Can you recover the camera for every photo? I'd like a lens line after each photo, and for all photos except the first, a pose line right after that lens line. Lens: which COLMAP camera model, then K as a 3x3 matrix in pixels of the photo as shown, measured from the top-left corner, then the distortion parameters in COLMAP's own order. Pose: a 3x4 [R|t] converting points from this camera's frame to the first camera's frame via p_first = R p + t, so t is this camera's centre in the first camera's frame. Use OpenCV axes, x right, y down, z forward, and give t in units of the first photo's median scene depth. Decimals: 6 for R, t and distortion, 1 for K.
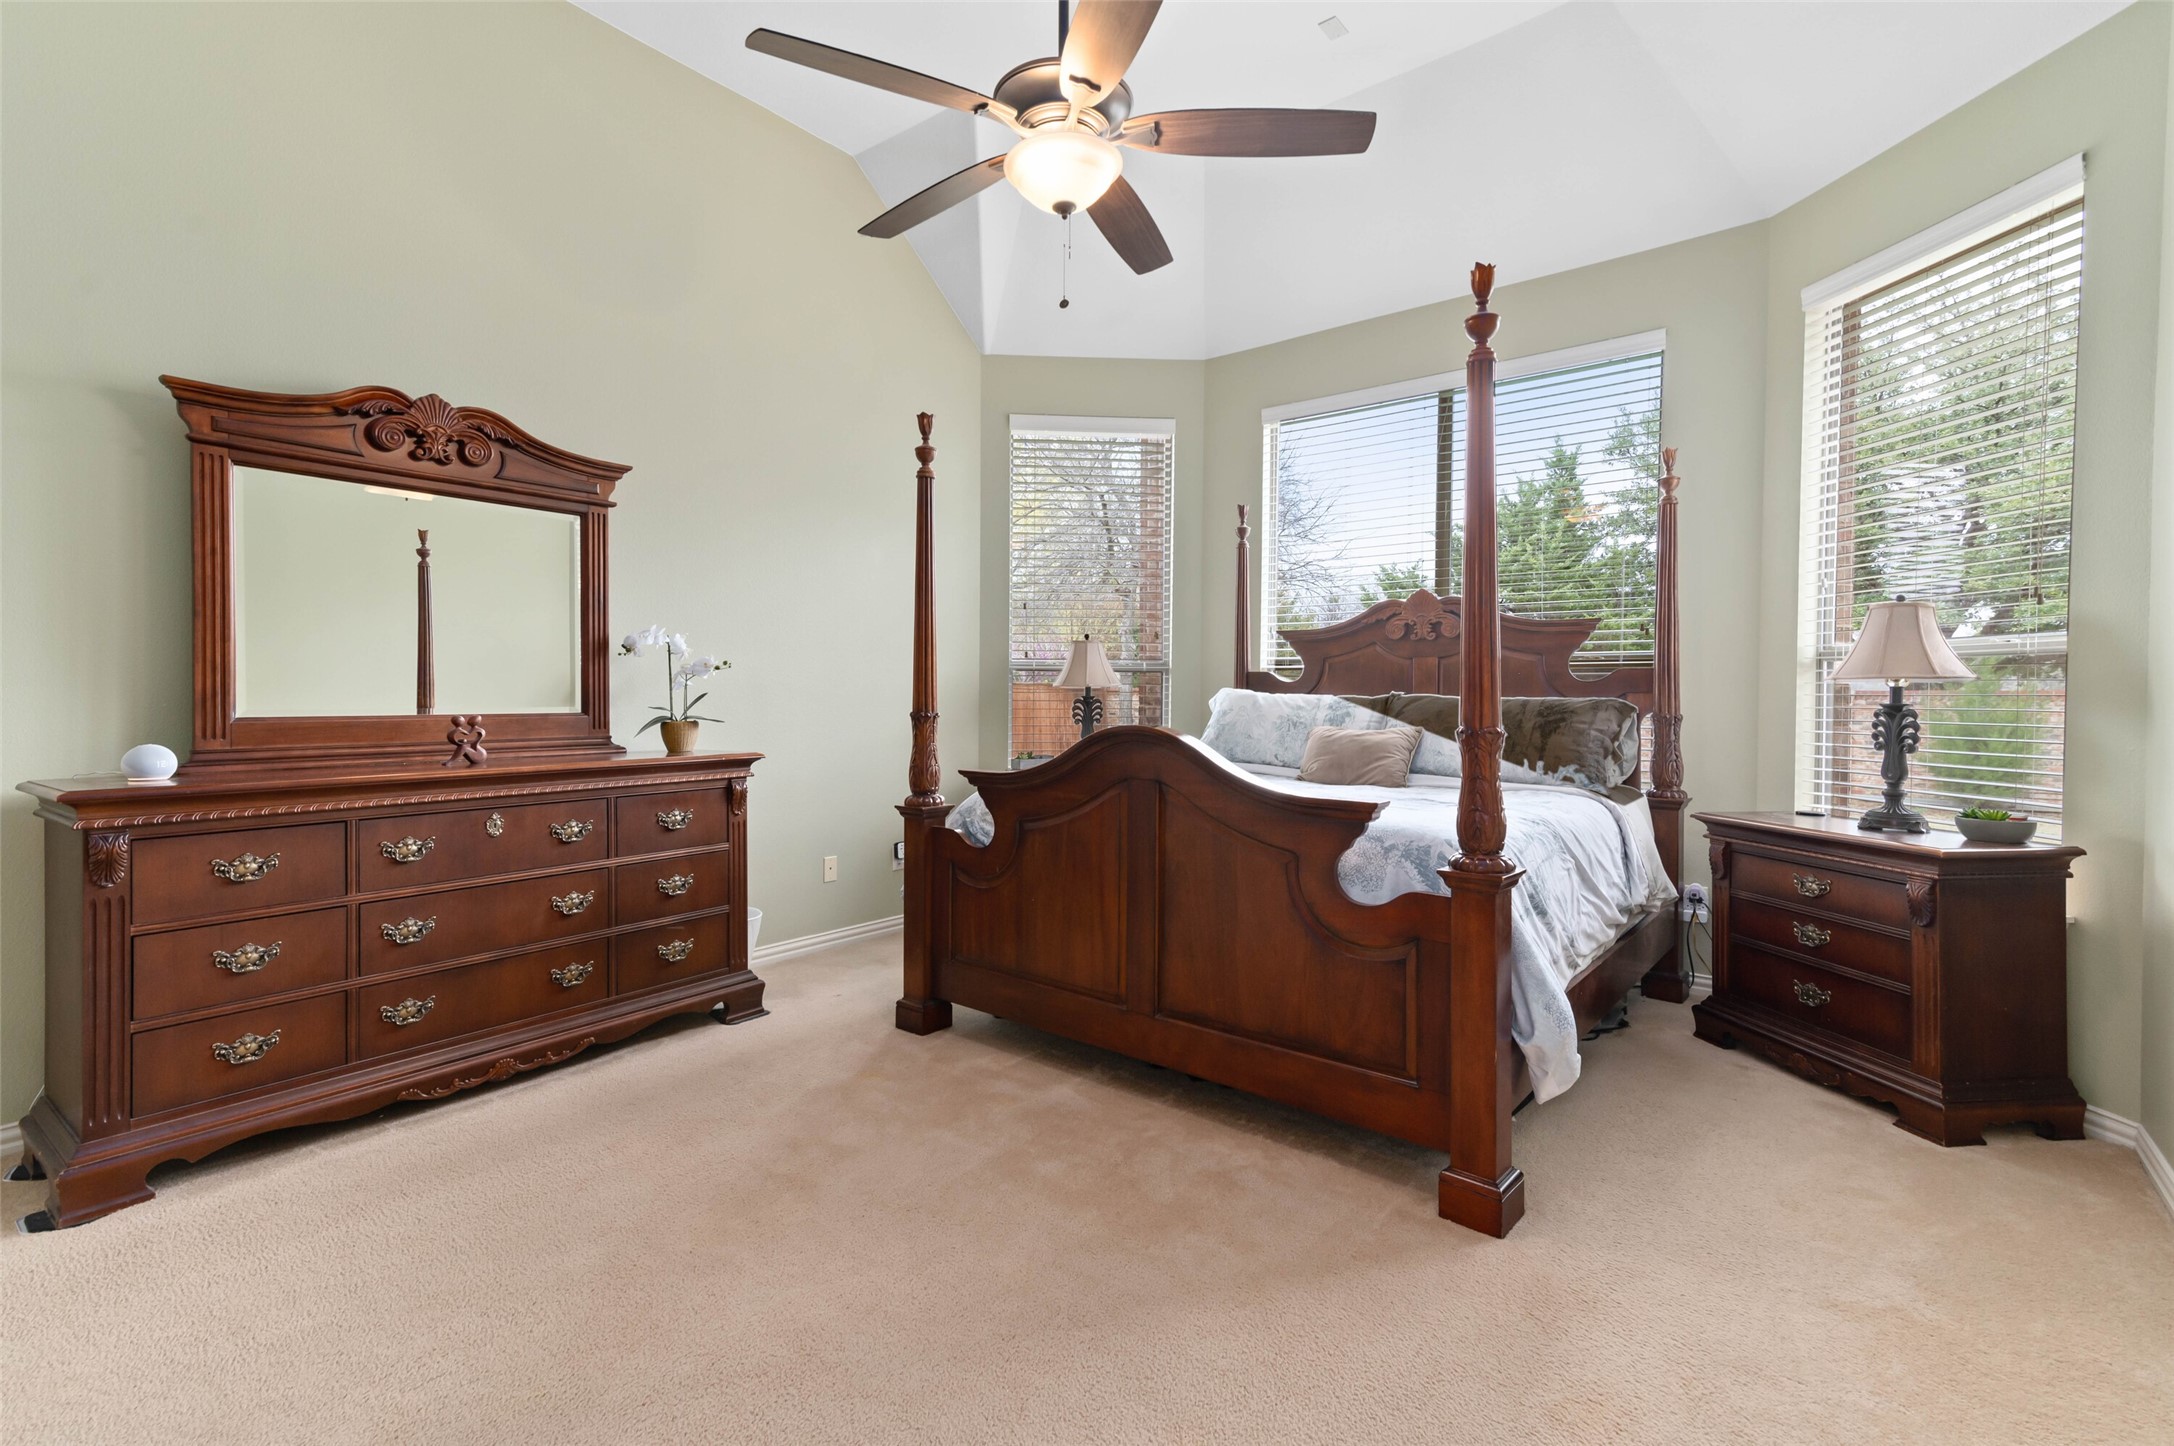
lens RADIAL K [[1005.7, 0, 1091.6], [0, 1005.7, 701.3], [0, 0, 1]] dist [-0.008723, 0.000673]
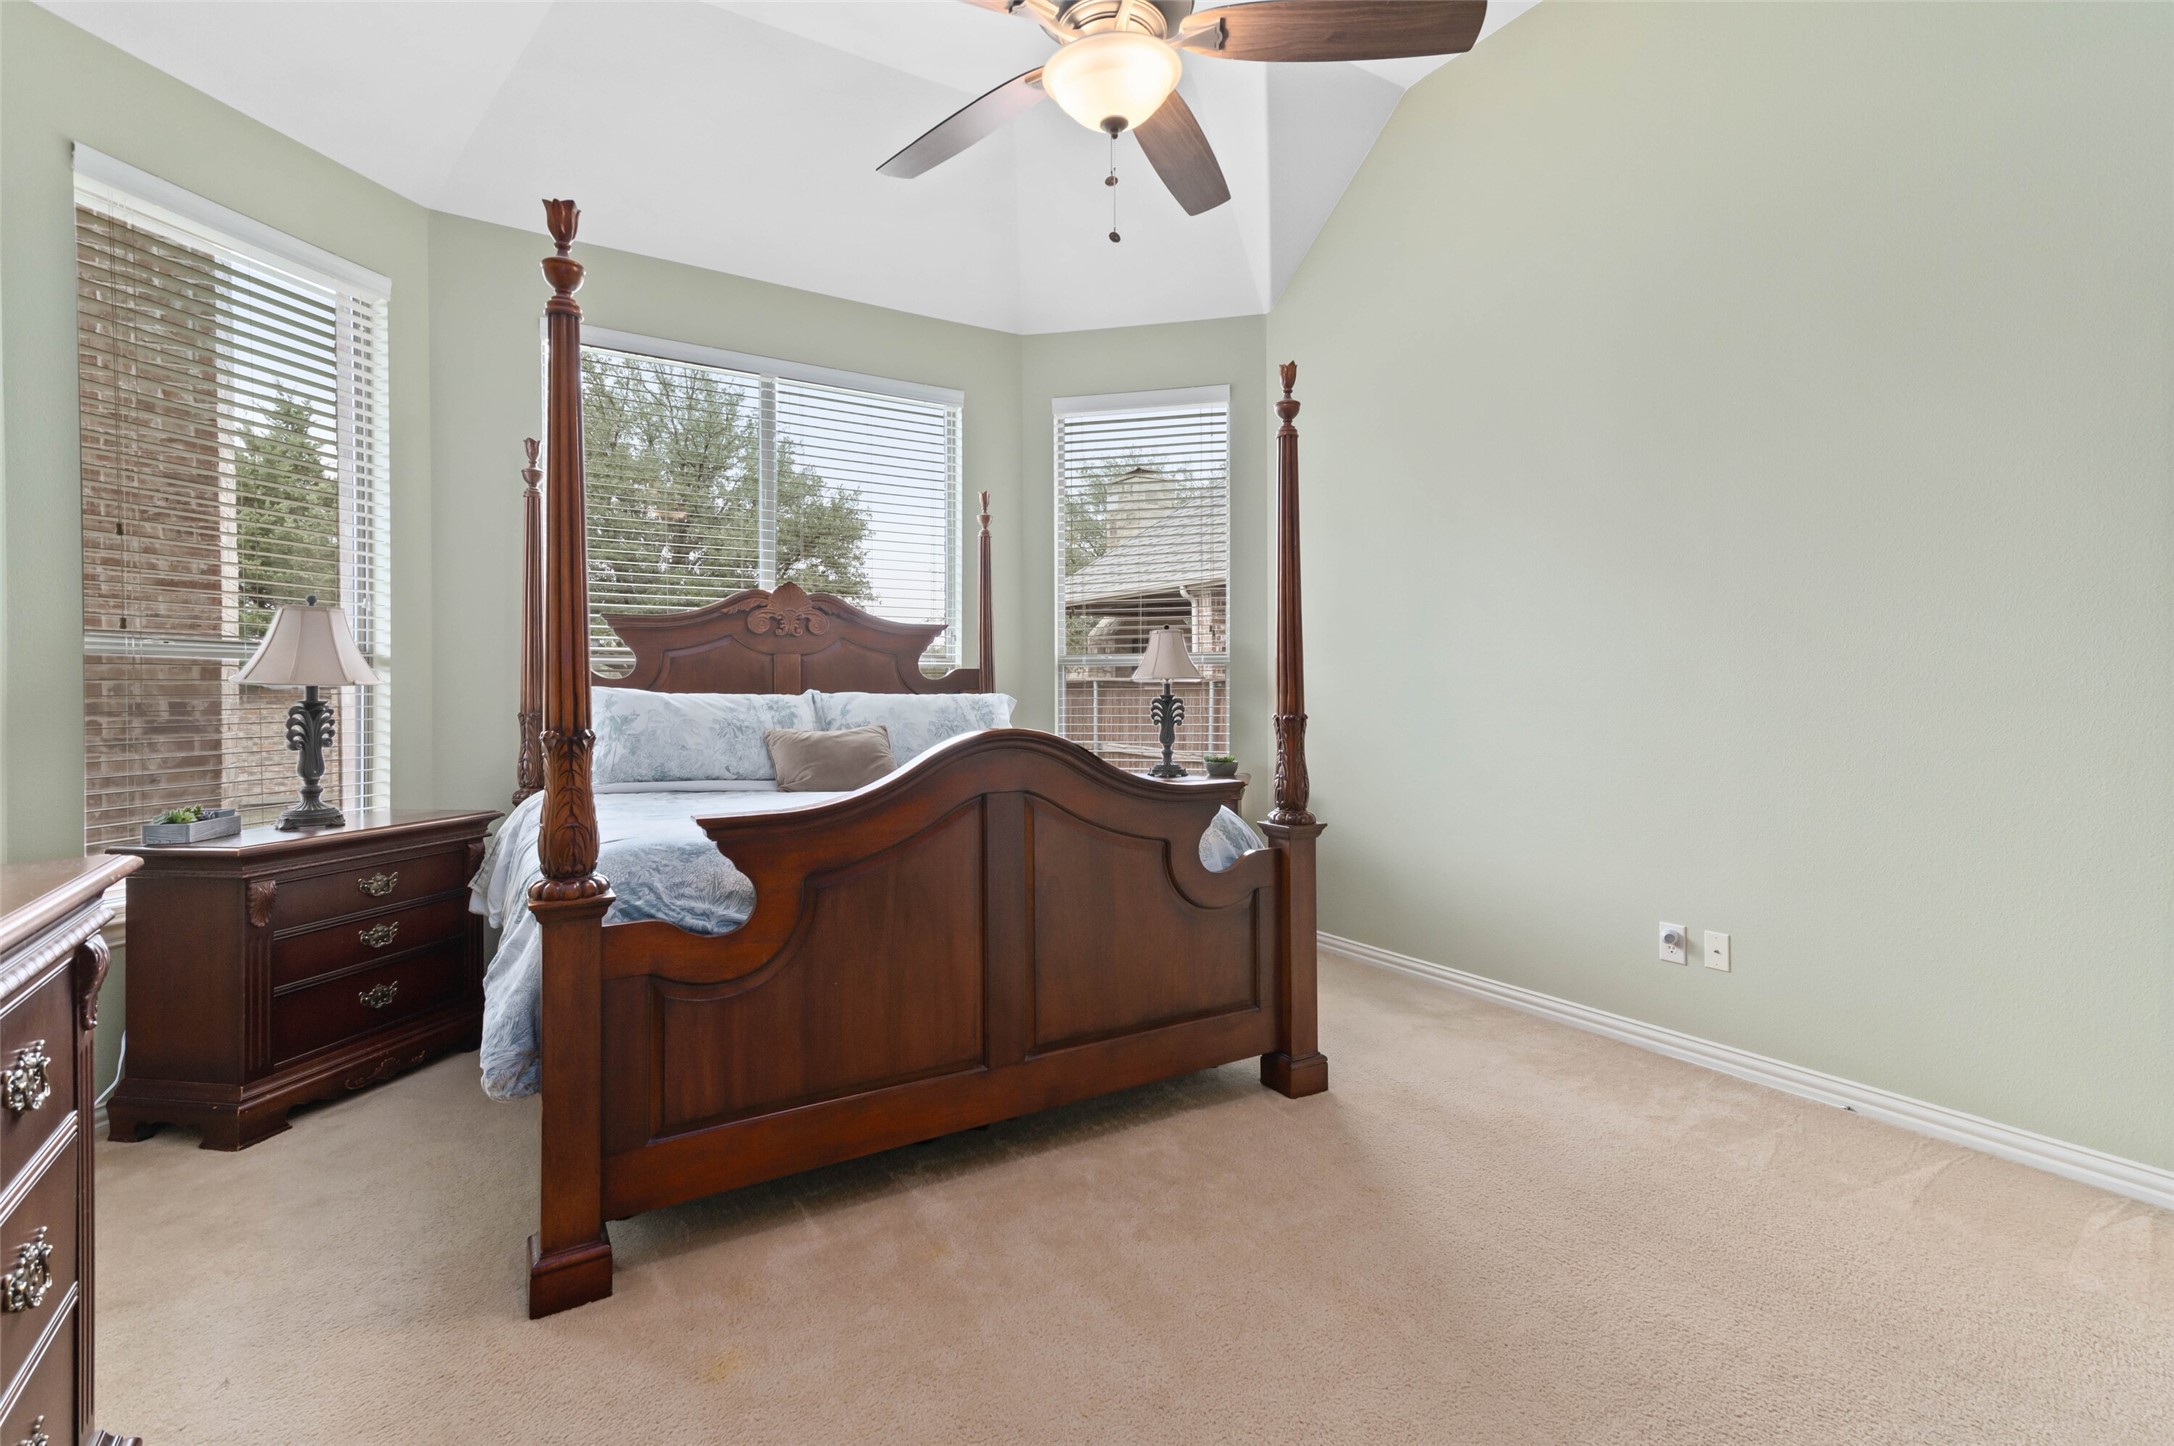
lens RADIAL K [[1005.7, 0, 1151.3], [0, 1005.7, 686.7], [0, 0, 1]] dist [-0.008723, 0.000673]
pose [[0.306835, -0.003999, 0.951754, -0.562073], [0.016402, 0.999865, -0.001087, -0.007172], [-0.951621, 0.015944, 0.306859, 0.475683]]
